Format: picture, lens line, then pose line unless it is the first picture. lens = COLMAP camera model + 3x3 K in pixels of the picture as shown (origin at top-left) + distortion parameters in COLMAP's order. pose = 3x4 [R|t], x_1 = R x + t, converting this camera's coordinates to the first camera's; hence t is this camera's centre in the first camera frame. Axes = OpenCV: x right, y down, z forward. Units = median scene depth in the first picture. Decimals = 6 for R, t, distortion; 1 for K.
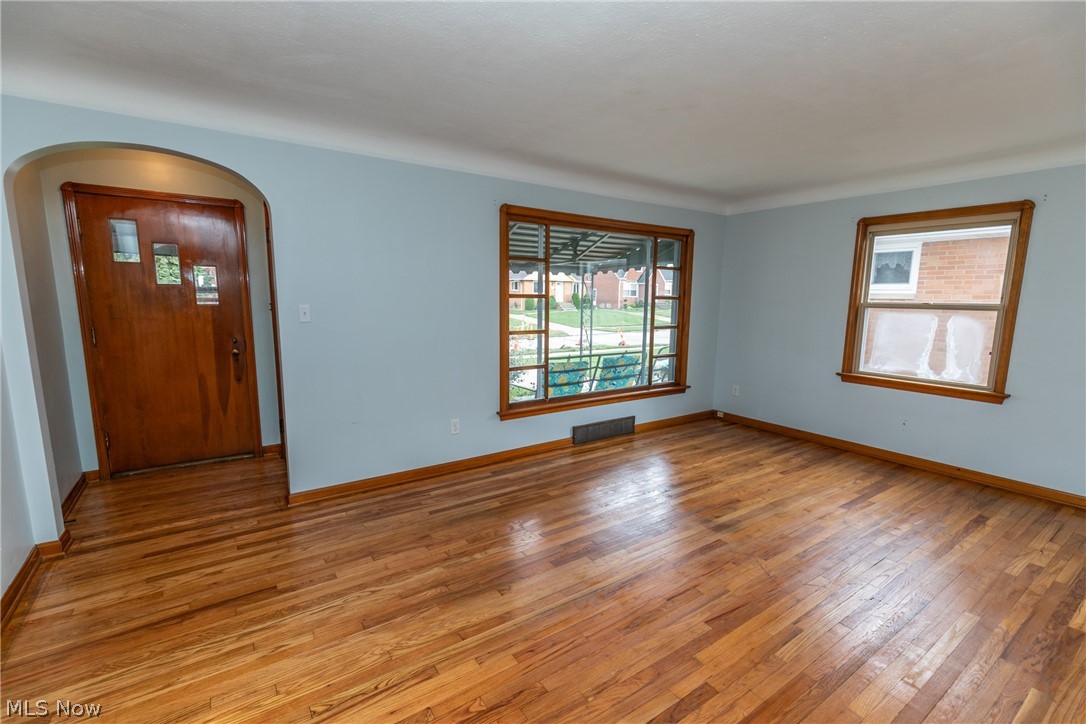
lens RADIAL K [[485.3, 0, 543.0], [0, 485.3, 367.7], [0, 0, 1]] dist [0.006235, -0.000448]
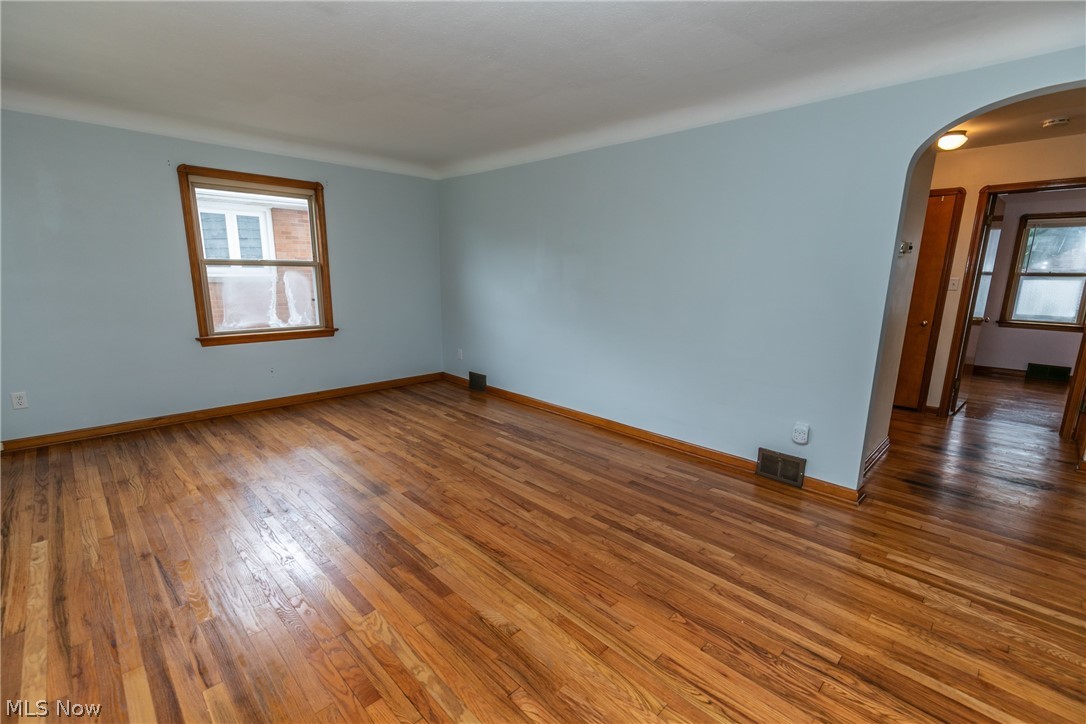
lens RADIAL K [[485.9, 0, 544.2], [0, 485.9, 368.0], [0, 0, 1]] dist [0.006304, -0.000527]
pose [[-0.177124, -0.210081, 0.961506, -0.471601], [0.129629, 0.963462, 0.234388, -0.078414], [-0.975614, 0.166155, -0.143419, 0.616696]]
